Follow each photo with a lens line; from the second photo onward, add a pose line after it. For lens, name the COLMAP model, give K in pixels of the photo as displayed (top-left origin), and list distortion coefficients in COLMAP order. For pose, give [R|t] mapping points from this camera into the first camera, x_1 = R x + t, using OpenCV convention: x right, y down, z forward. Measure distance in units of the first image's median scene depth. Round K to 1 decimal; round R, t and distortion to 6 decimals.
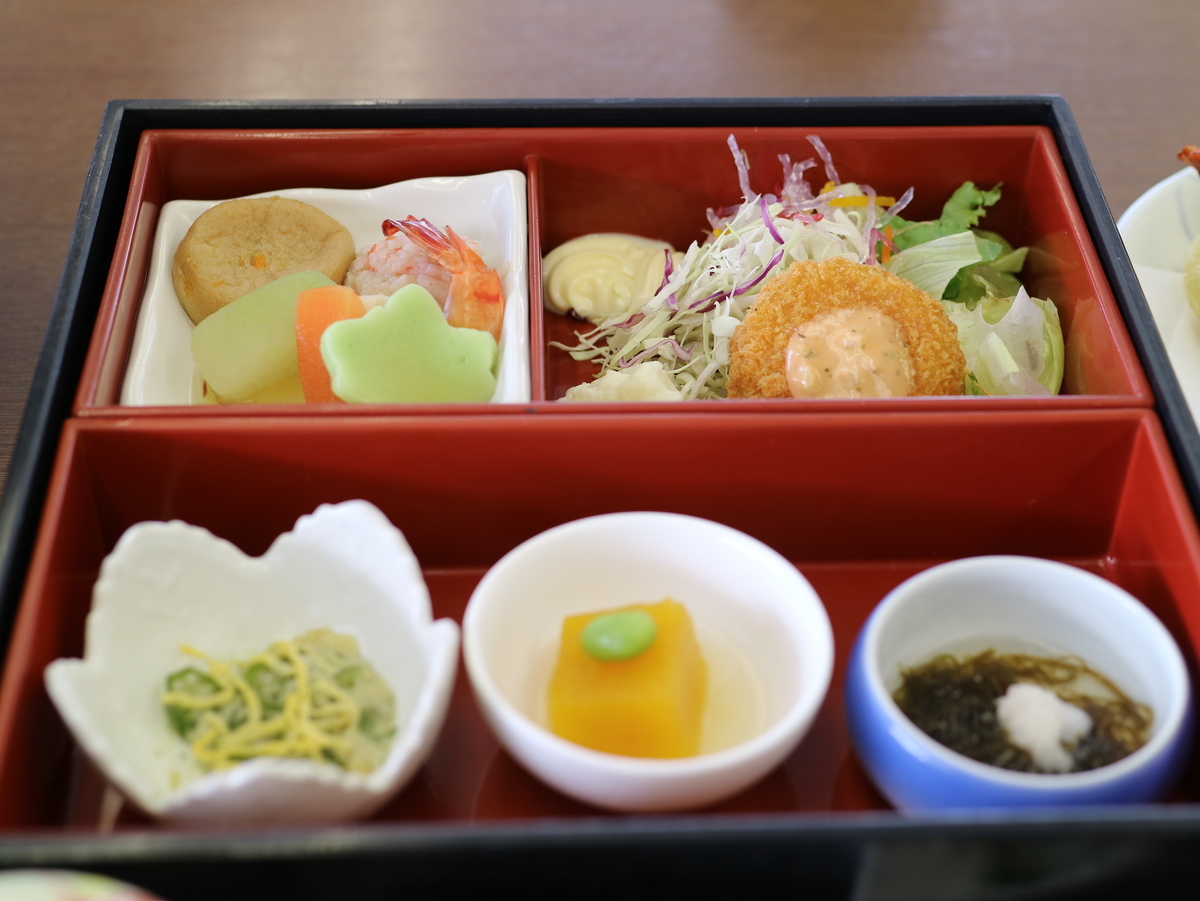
lens RADIAL K [[2107.6, 0, 600.1], [0, 2107.6, 450.1], [0, 0, 1]] dist [-0.071712, 0.000000]
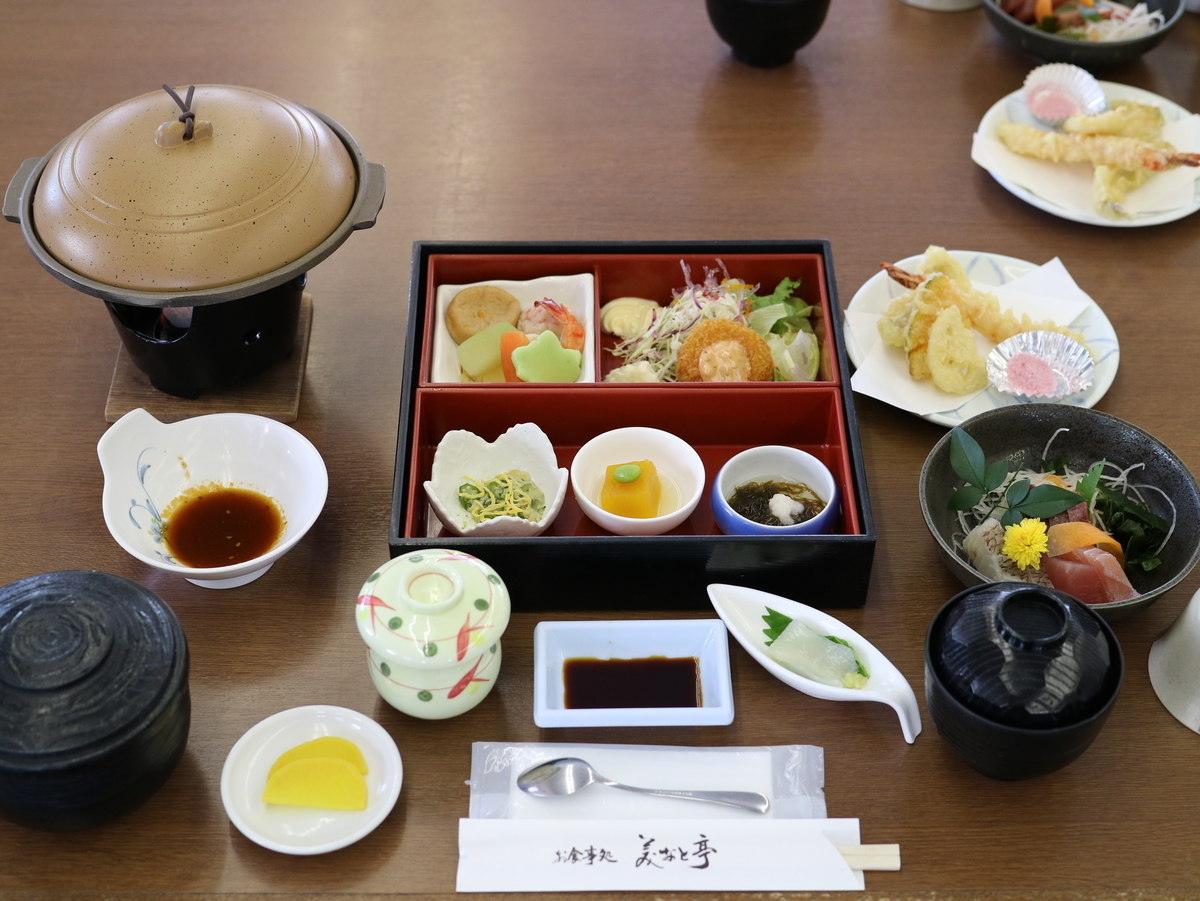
lens RADIAL K [[2107.6, 0, 599.6], [0, 2107.6, 450.5], [0, 0, 1]] dist [-0.071712, 0.000000]
pose [[0.999572, 0.011154, -0.027045, 0.040055], [-0.008945, 0.996716, 0.080476, -0.137390], [0.027853, -0.080199, 0.996390, -1.466976]]
